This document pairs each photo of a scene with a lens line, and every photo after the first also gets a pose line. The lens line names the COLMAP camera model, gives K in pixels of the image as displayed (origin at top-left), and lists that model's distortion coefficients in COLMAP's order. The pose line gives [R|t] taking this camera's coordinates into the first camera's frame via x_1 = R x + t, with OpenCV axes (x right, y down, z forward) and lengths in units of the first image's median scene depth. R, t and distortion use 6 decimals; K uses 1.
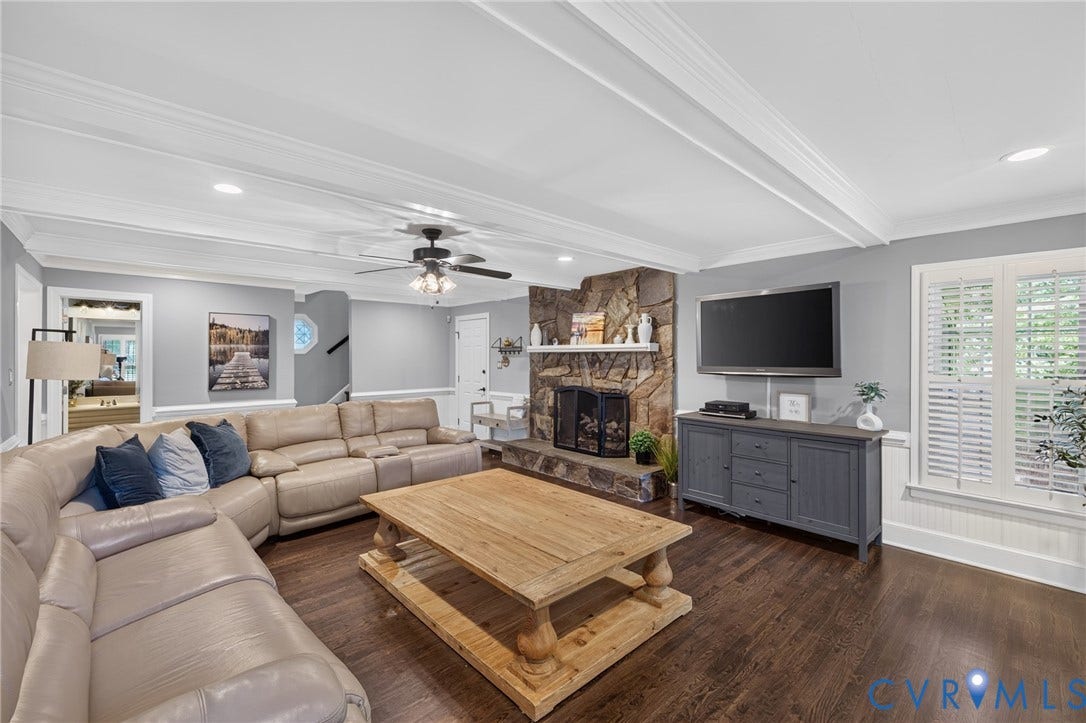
lens RADIAL K [[462.0, 0, 541.7], [0, 462.0, 358.5], [0, 0, 1]] dist [0.005274, -0.000266]
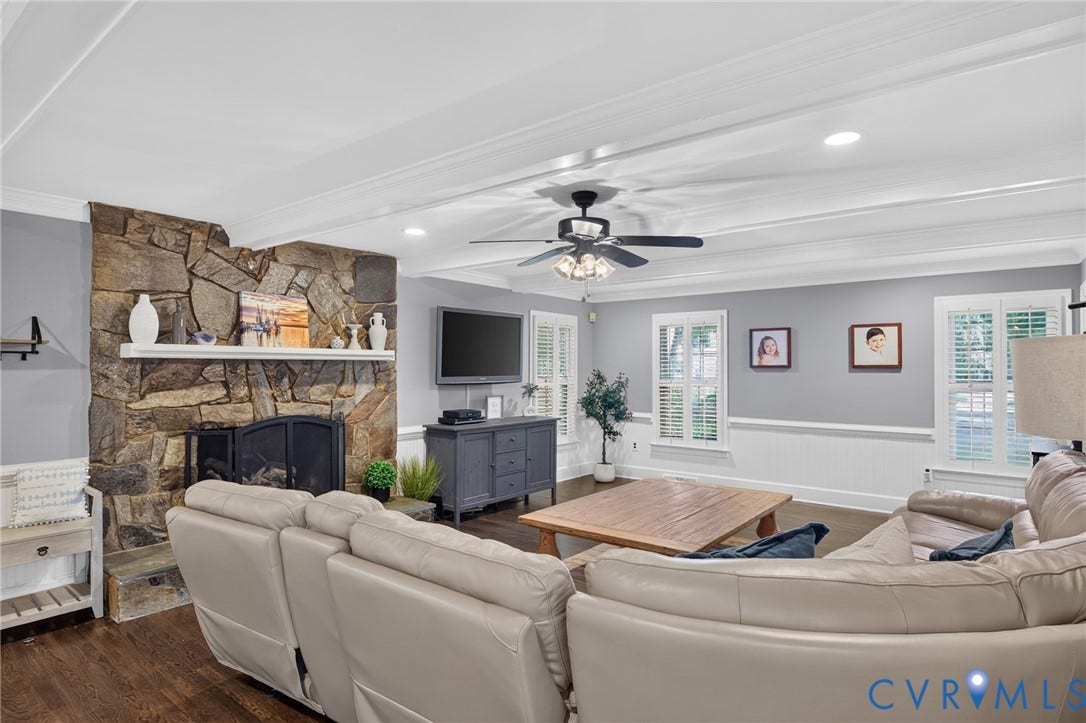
lens RADIAL K [[604.6, 0, 542.3], [0, 604.6, 361.5], [0, 0, 1]] dist [0.003650, 0.000500]
pose [[-0.173810, 0.007499, 0.984751, -0.789125], [0.002742, 0.999971, -0.007130, -0.005136], [-0.984775, 0.001461, -0.173825, 0.838880]]
